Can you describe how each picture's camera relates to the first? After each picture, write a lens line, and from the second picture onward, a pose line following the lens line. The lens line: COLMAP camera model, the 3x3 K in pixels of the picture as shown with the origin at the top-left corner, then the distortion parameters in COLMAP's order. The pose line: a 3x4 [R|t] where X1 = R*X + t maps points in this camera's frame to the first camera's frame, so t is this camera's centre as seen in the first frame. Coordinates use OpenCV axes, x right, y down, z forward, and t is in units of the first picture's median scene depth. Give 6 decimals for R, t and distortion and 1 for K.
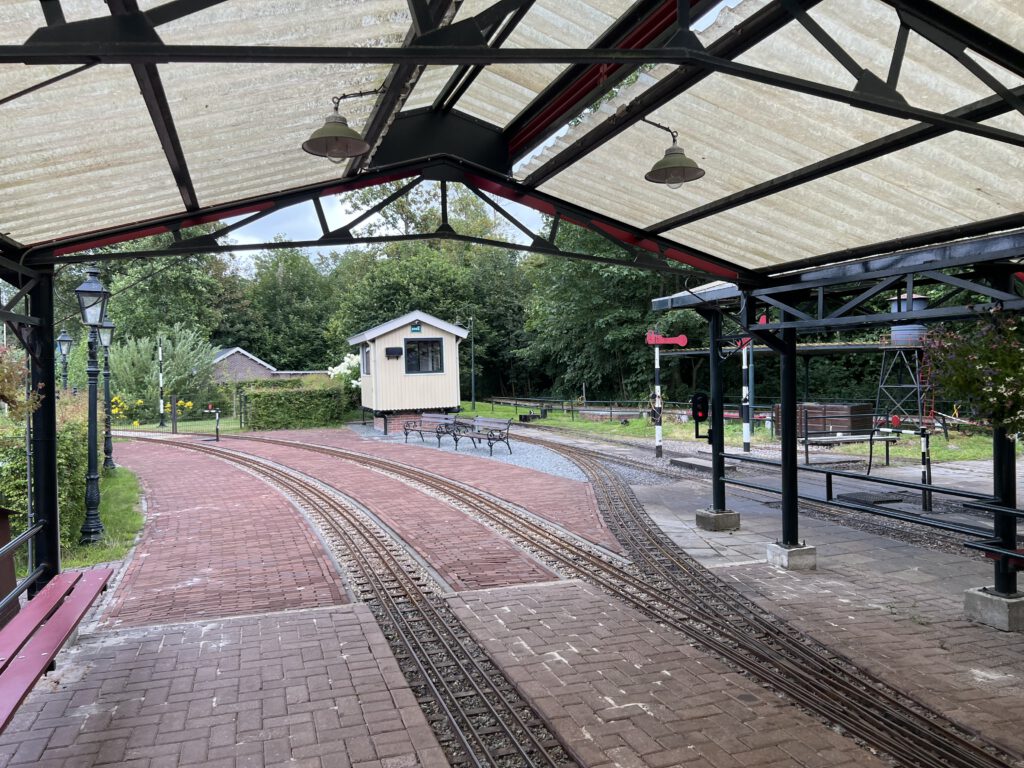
lens RADIAL K [[773.5, 0, 511.7], [0, 773.5, 384.3], [0, 0, 1]] dist [0.002517, 0.000240]
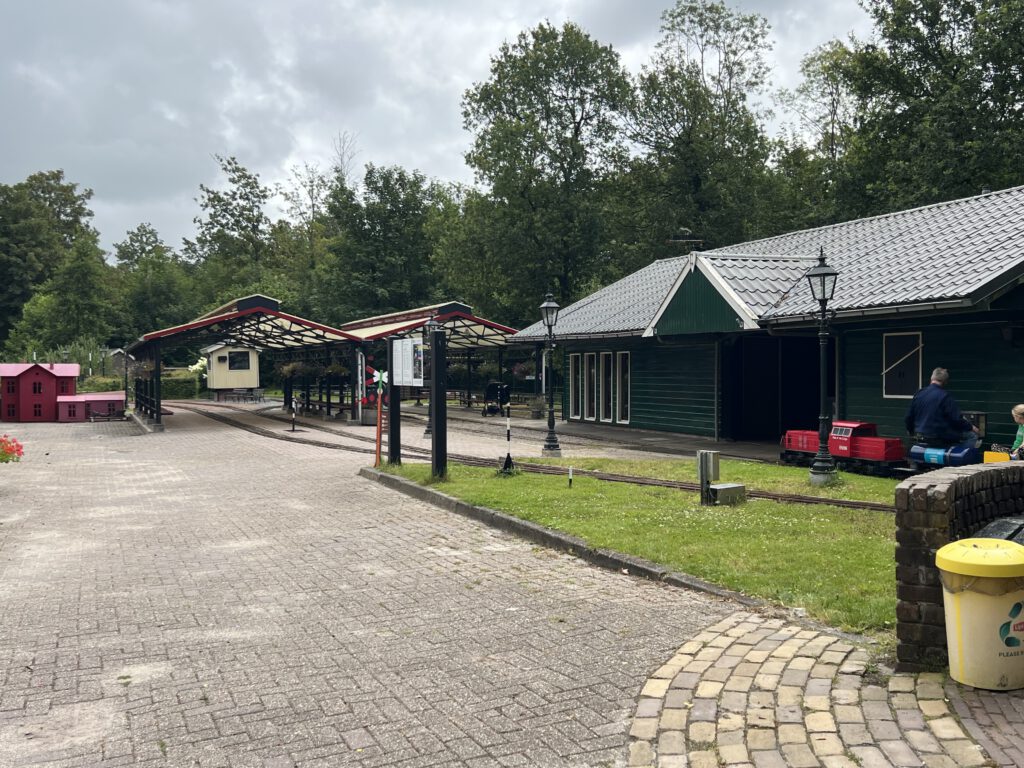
lens RADIAL K [[1012.9, 0, 512.5], [0, 1012.9, 382.0], [0, 0, 1]] dist [-0.005367, 0.000000]
pose [[0.997188, 0.019526, 0.072346, 0.321109], [-0.018791, 0.999765, -0.010834, 0.025400], [-0.072541, 0.009444, 0.997321, -1.307401]]
